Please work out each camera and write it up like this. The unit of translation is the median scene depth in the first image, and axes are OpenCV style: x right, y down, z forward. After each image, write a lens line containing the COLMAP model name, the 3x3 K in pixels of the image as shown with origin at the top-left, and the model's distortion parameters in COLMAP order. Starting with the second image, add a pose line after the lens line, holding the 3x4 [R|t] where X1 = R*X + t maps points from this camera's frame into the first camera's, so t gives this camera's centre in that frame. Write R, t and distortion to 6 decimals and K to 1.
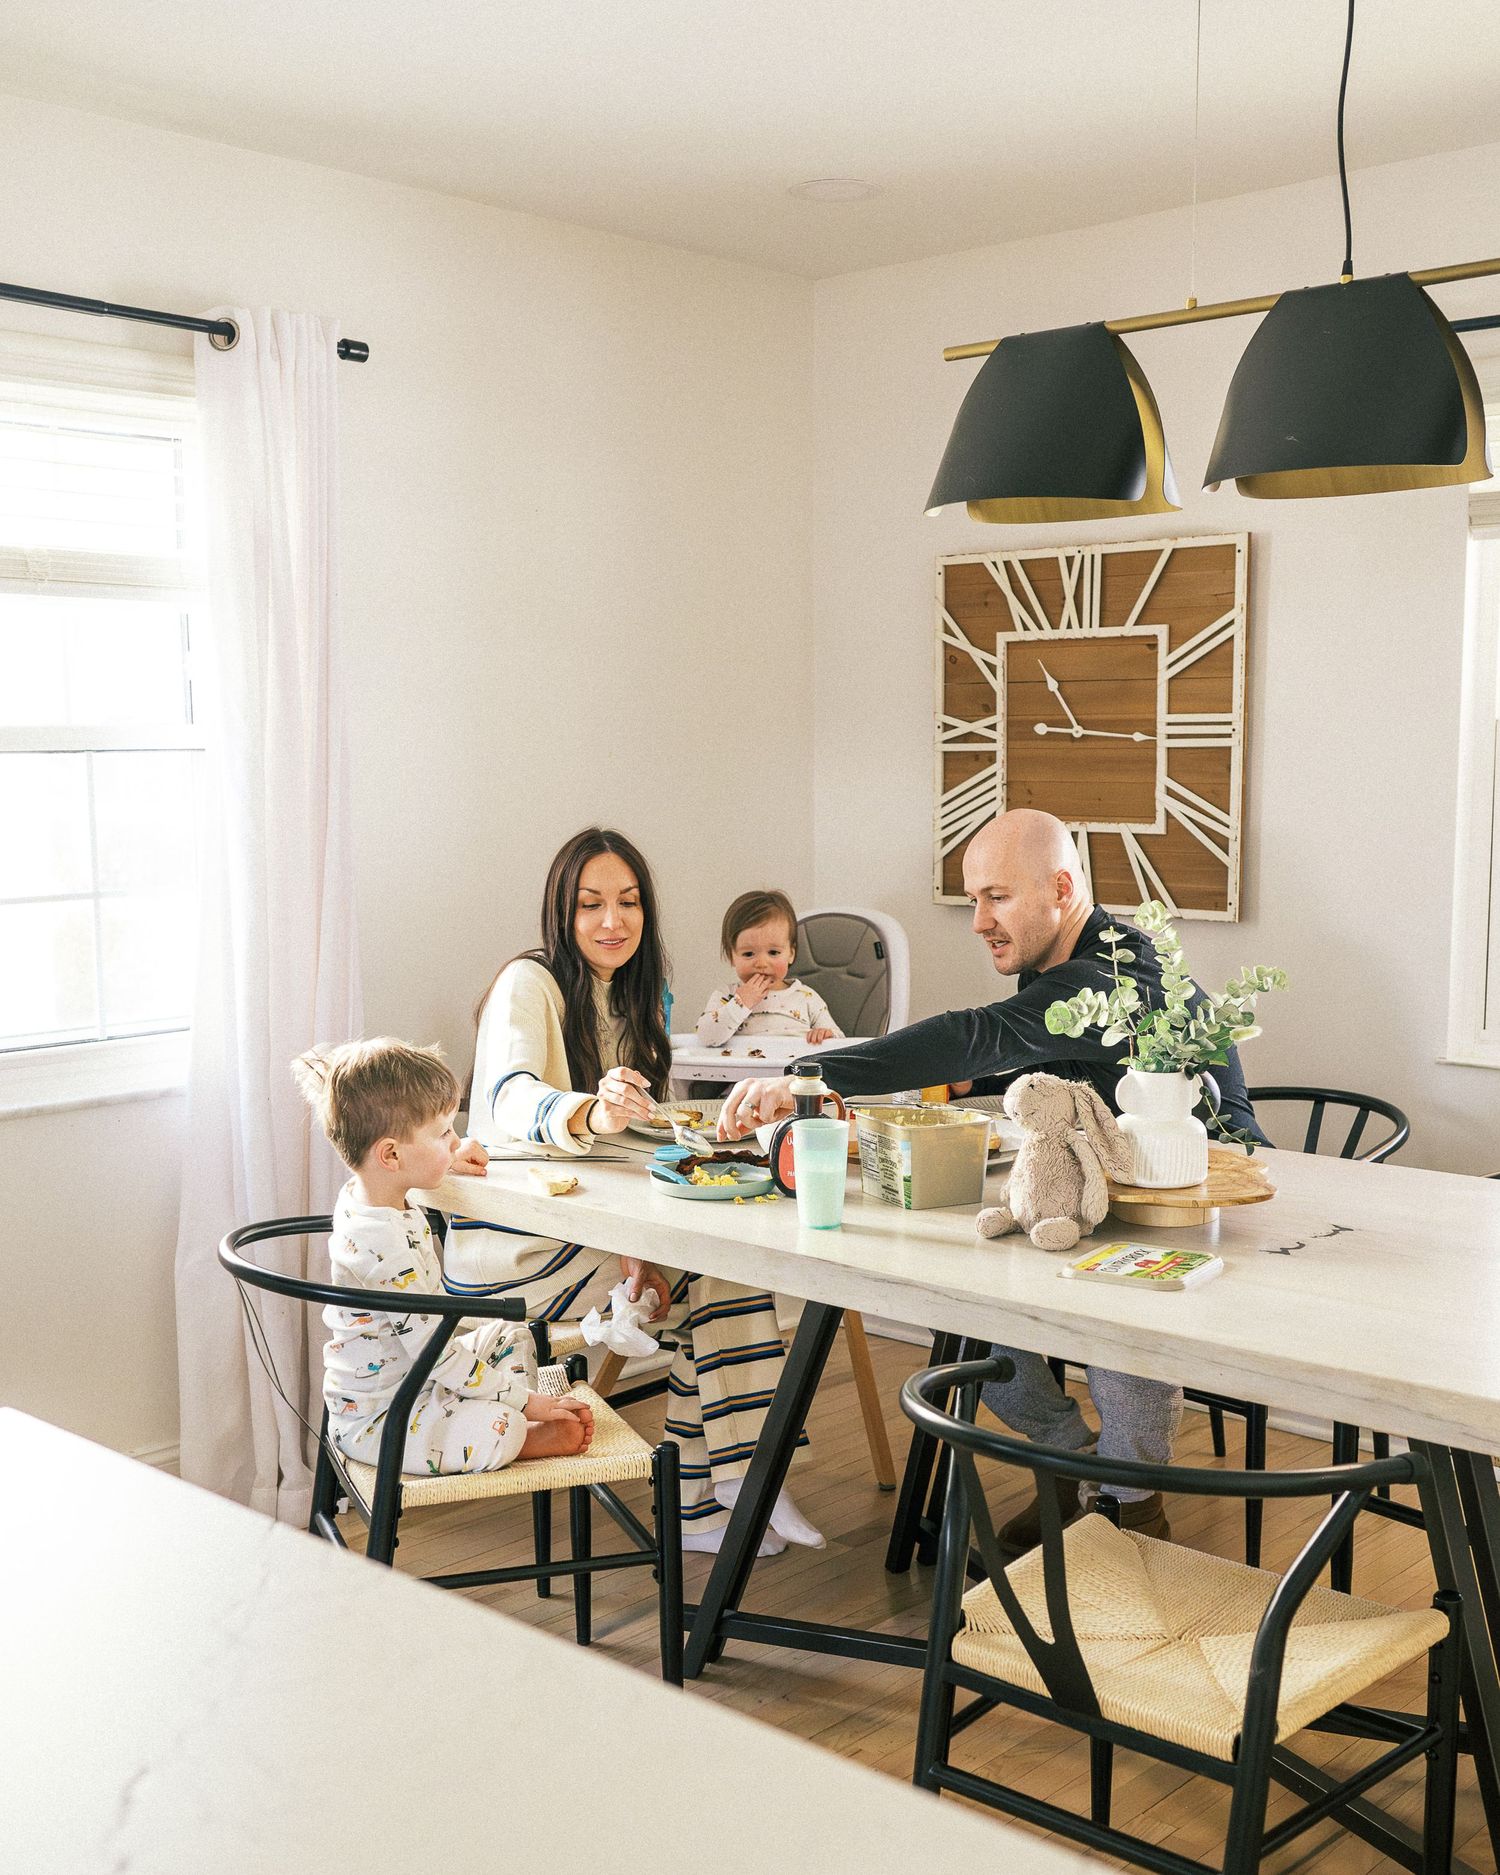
lens RADIAL K [[2222.6, 0, 747.7], [0, 2222.6, 943.3], [0, 0, 1]] dist [0.009695, 0.000000]
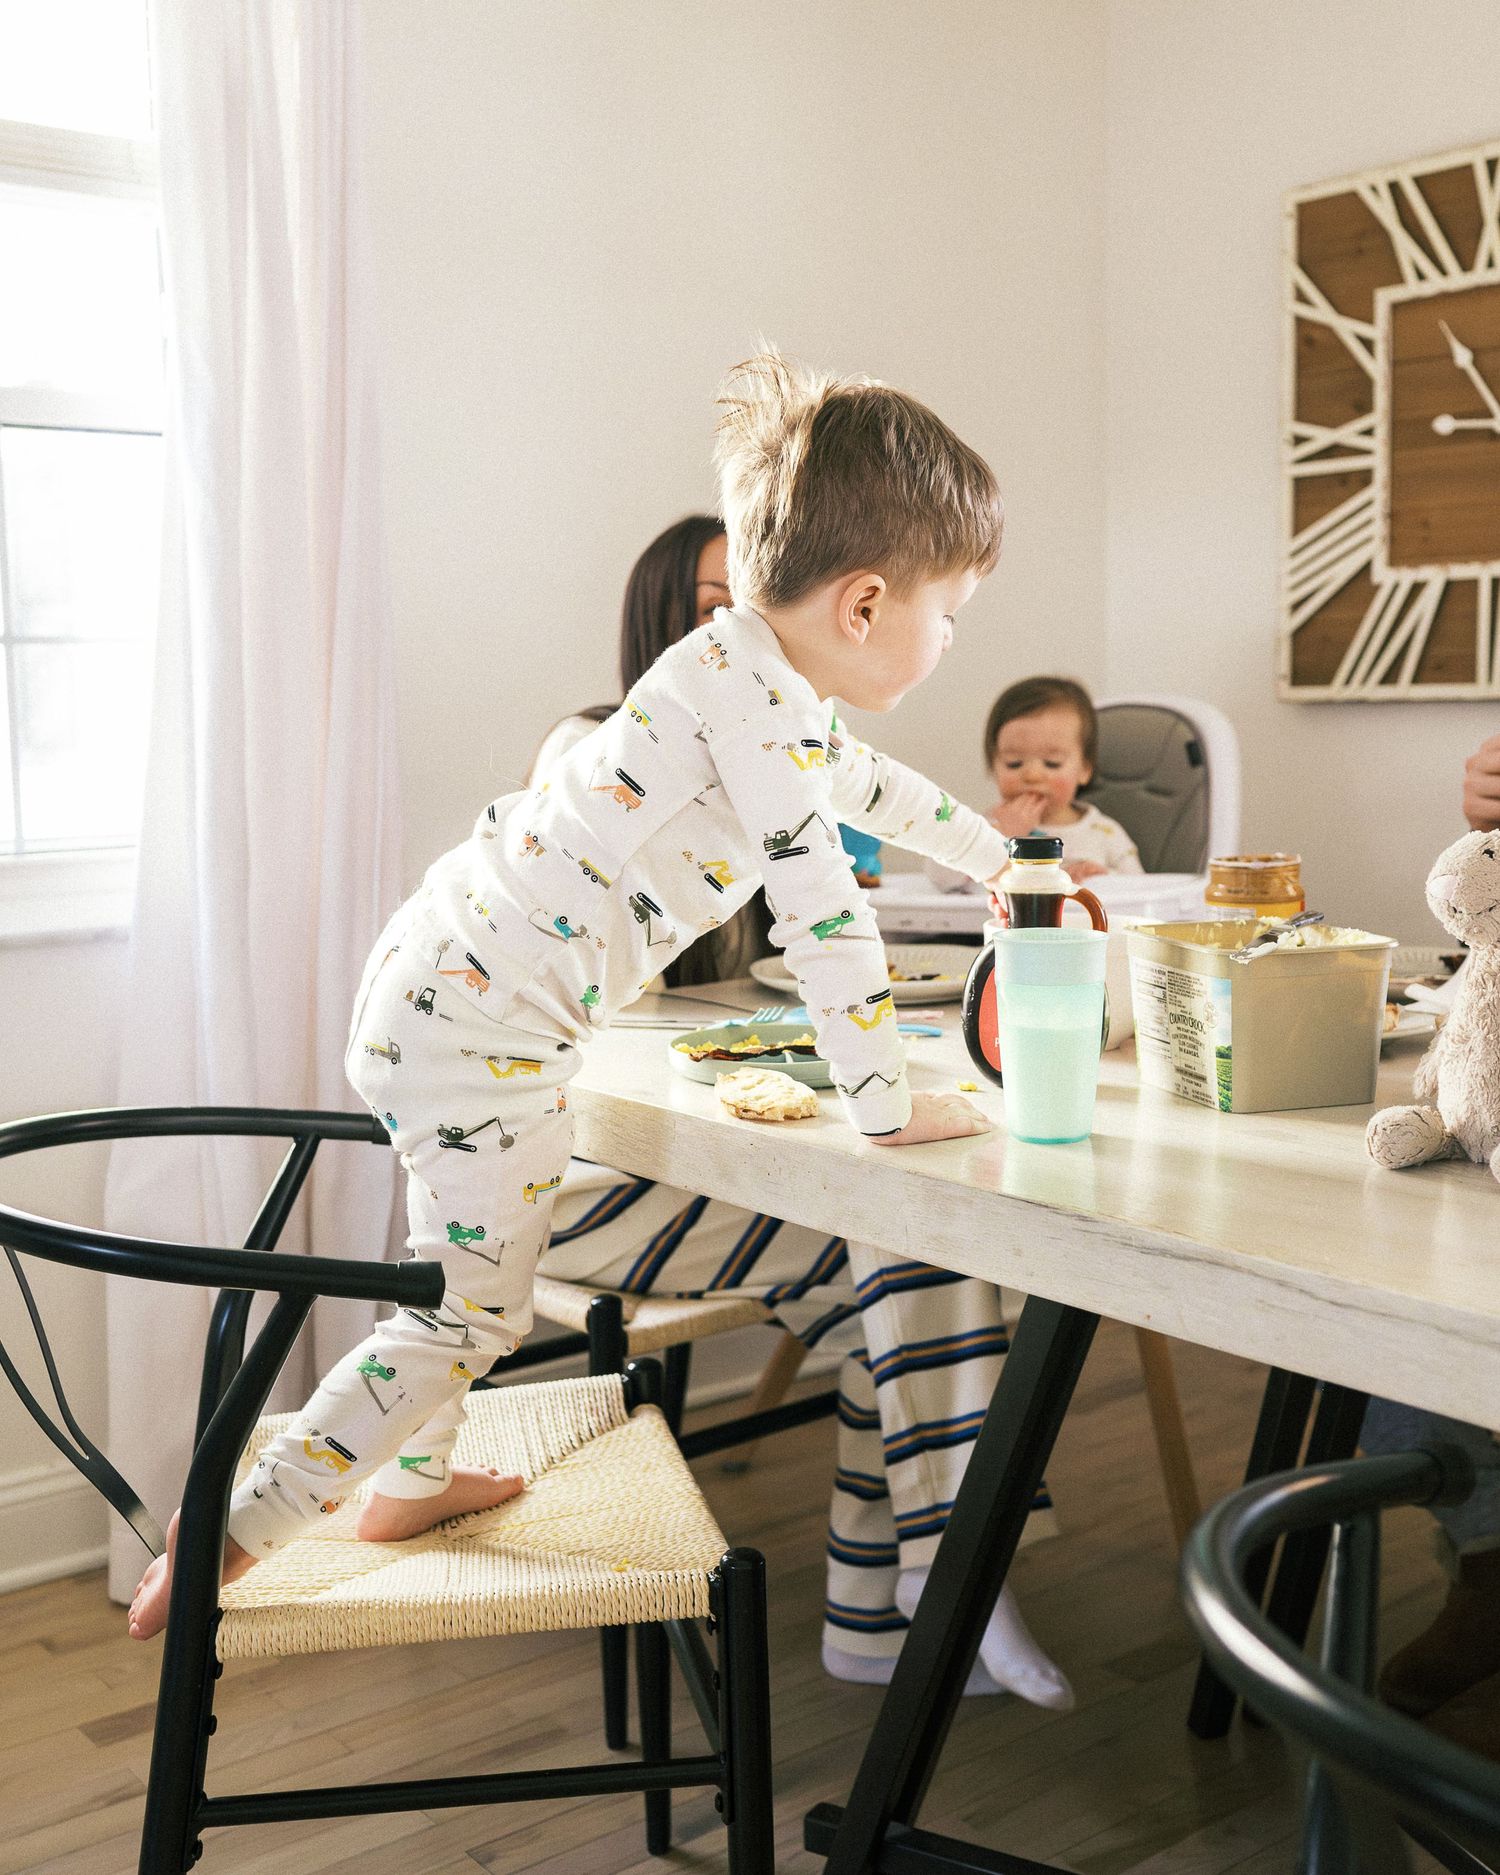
lens RADIAL K [[2167.1, 0, 746.3], [0, 2167.1, 924.0], [0, 0, 1]] dist [0.002260, 0.000000]
pose [[0.987873, 0.005608, -0.155164, 0.026463], [-0.003398, 0.999889, 0.014503, 0.045547], [0.155228, -0.013800, 0.987782, 0.320325]]
